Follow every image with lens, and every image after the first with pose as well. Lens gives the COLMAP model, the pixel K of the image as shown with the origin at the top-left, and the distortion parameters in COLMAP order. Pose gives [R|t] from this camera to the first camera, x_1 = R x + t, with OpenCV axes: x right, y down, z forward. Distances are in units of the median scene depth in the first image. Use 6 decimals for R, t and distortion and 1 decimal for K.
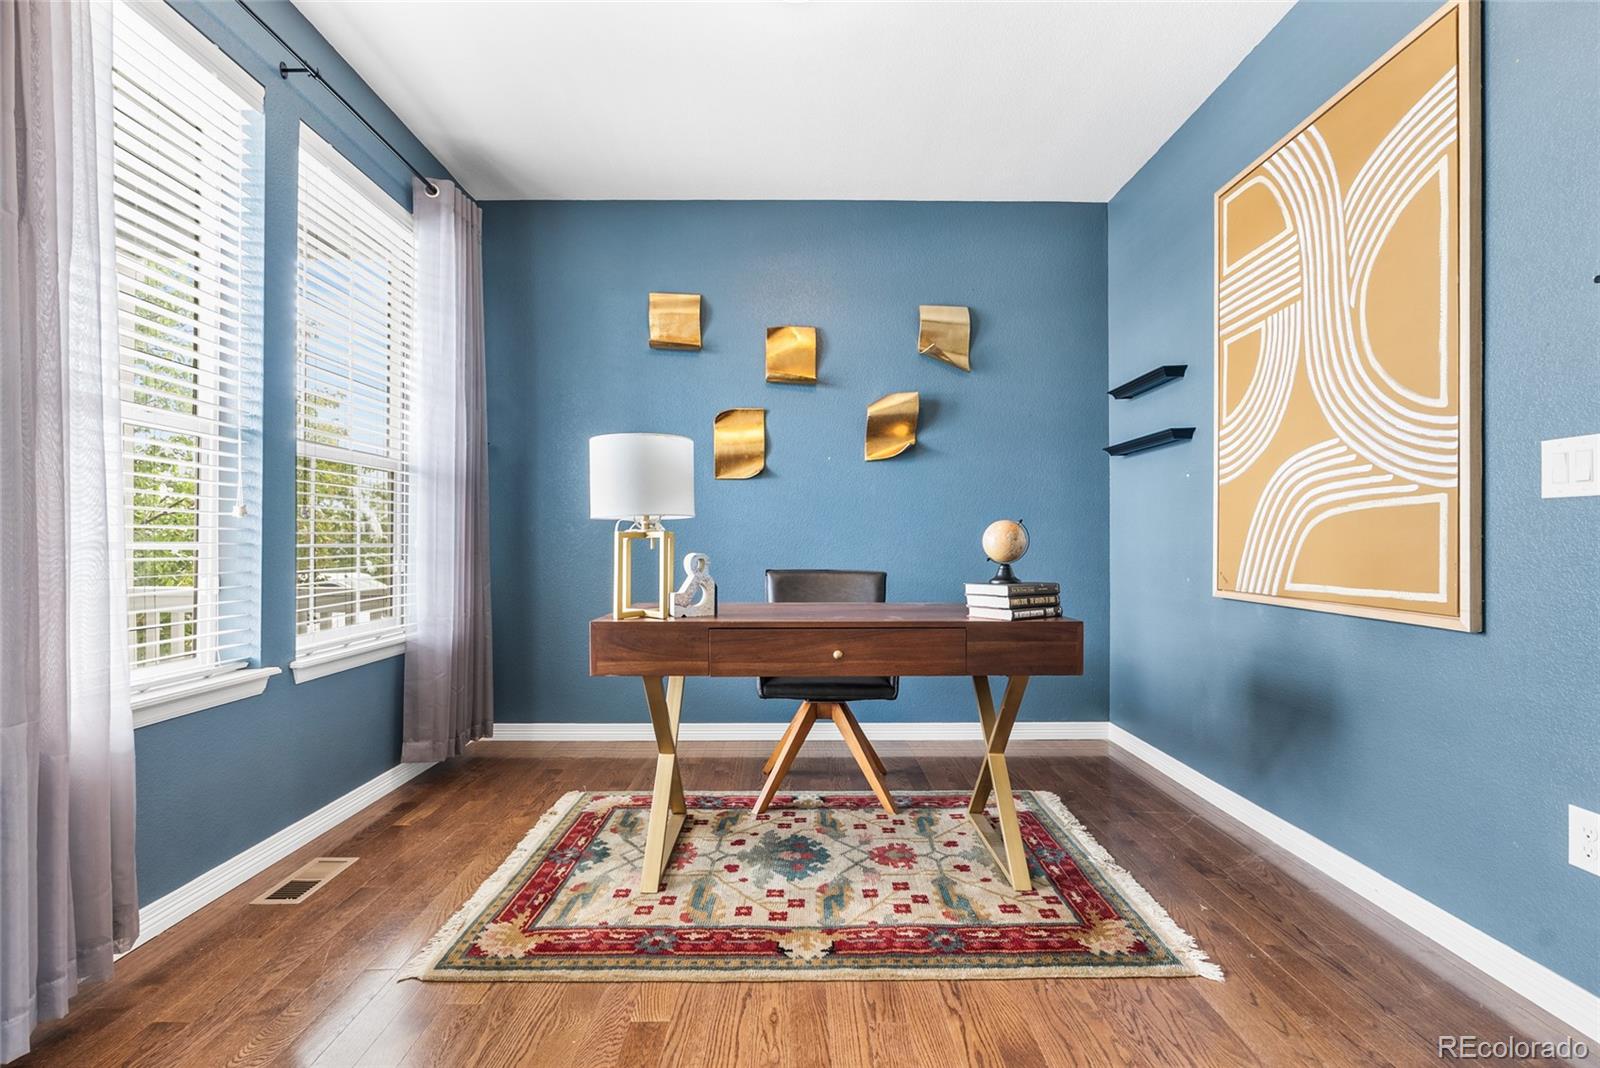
lens RADIAL K [[712.4, 0, 789.9], [0, 712.4, 537.3], [0, 0, 1]] dist [-0.003868, -0.000029]
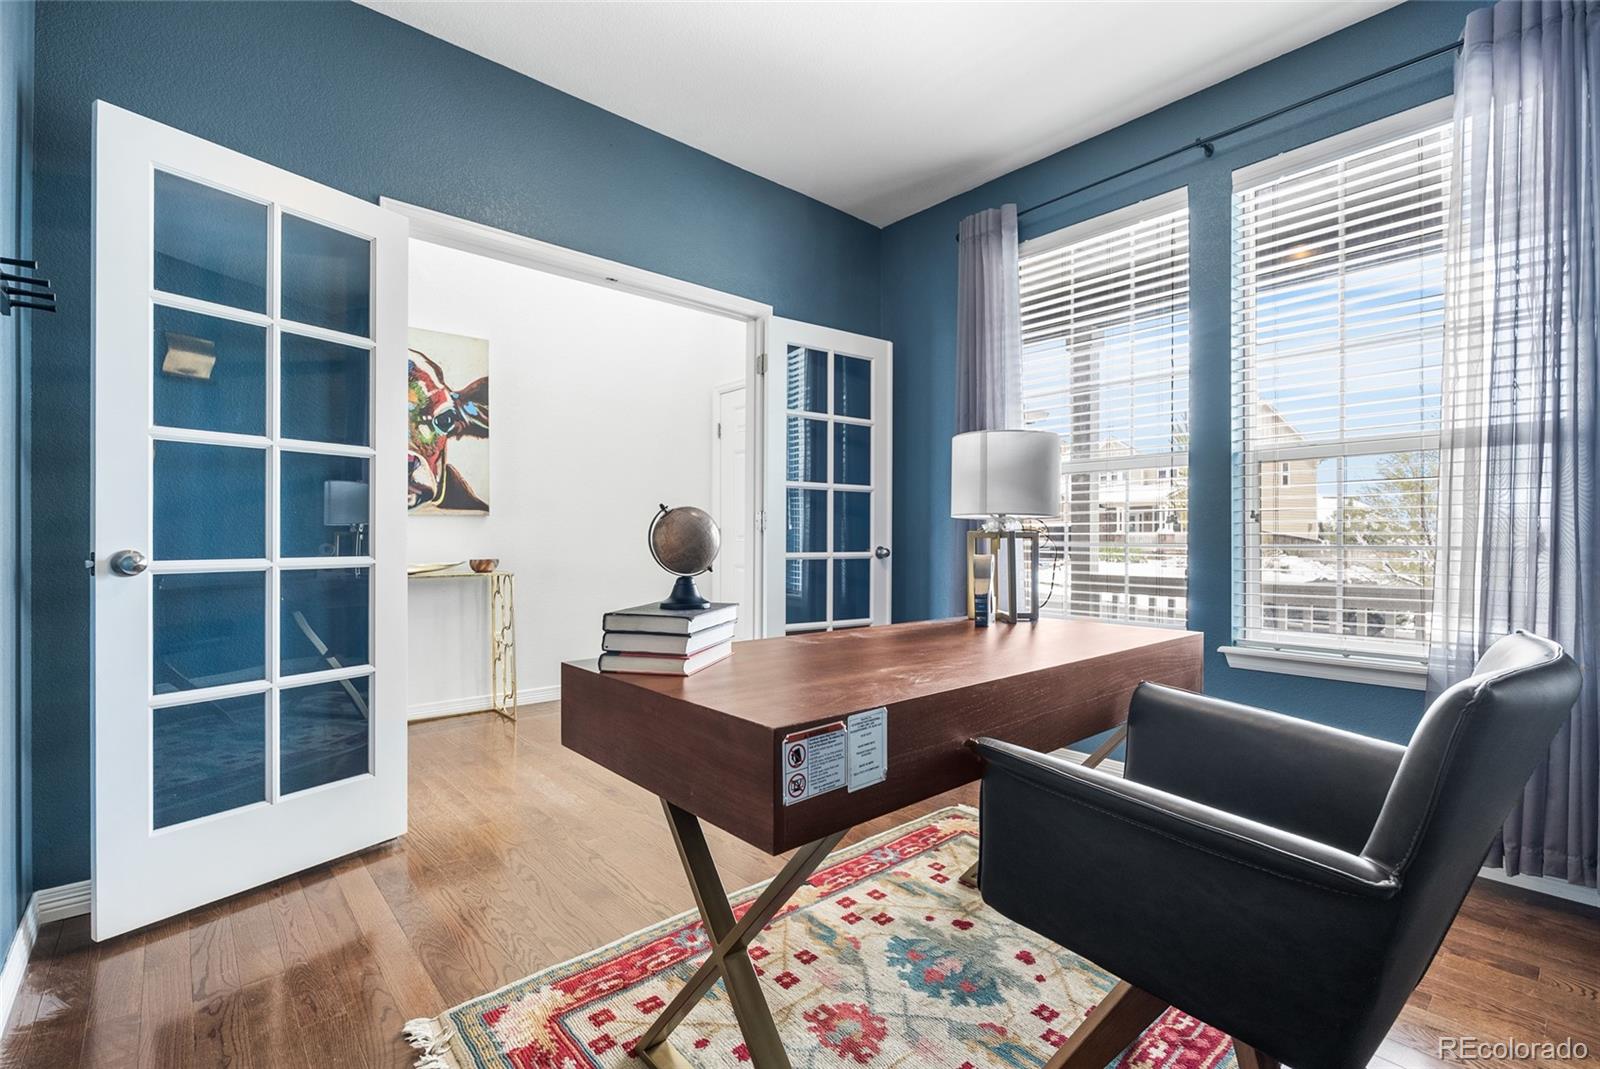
lens RADIAL K [[708.9, 0, 800.0], [0, 708.9, 534.5], [0, 0, 1]] dist [-0.003861, -0.000130]
pose [[-0.748347, -0.008194, -0.663257, 0.710389], [0.001591, 0.999899, -0.014147, 0.011877], [0.663306, -0.011642, -0.748258, 1.706469]]
